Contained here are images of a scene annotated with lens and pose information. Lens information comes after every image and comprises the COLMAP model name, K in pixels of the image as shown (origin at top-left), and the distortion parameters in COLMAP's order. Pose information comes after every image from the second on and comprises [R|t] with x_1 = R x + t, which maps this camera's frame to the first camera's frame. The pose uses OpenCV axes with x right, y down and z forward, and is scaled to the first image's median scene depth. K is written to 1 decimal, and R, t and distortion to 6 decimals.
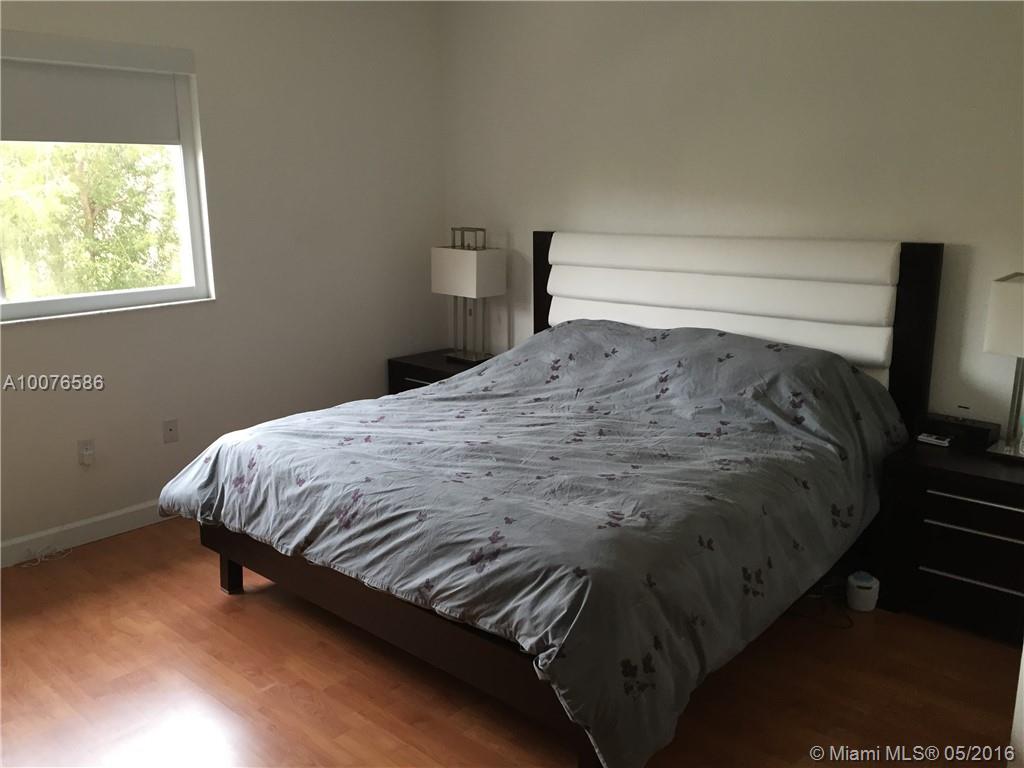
lens RADIAL K [[897.0, 0, 511.8], [0, 897.0, 379.4], [0, 0, 1]] dist [0.069394, -0.090035]
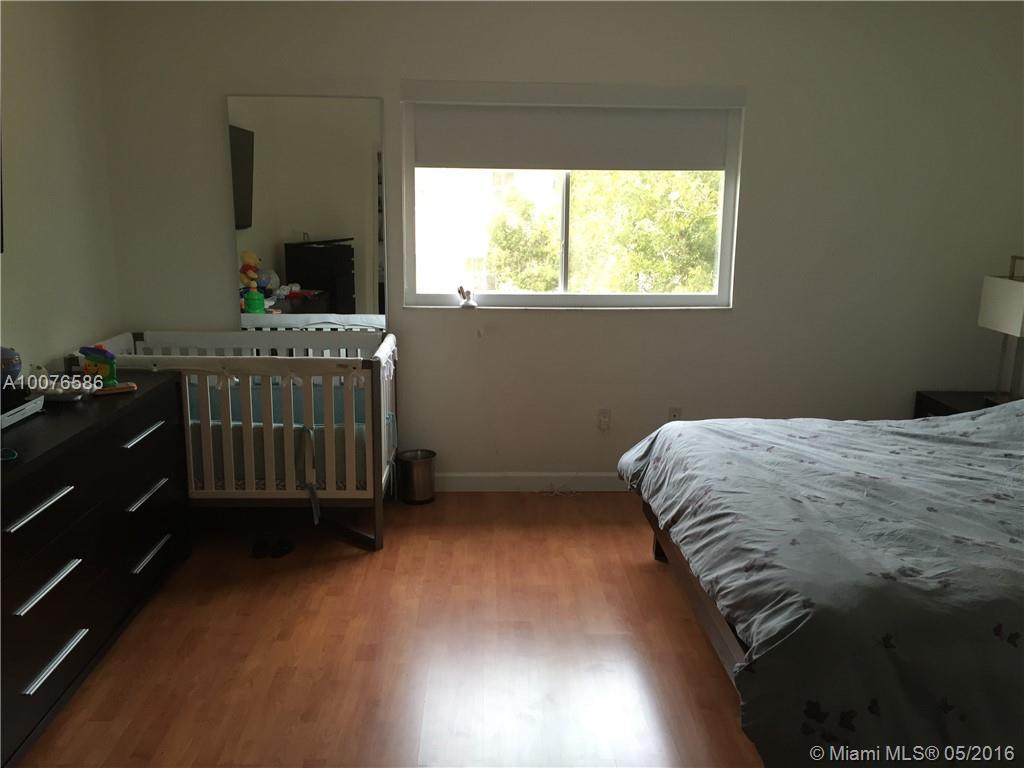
lens RADIAL K [[897.0, 0, 508.1], [0, 897.0, 385.4], [0, 0, 1]] dist [0.069394, -0.090035]
pose [[0.688258, 0.157491, -0.708165, 0.400610], [-0.168926, 0.984111, 0.054682, -0.013483], [0.705524, 0.081992, 0.703927, 0.048680]]
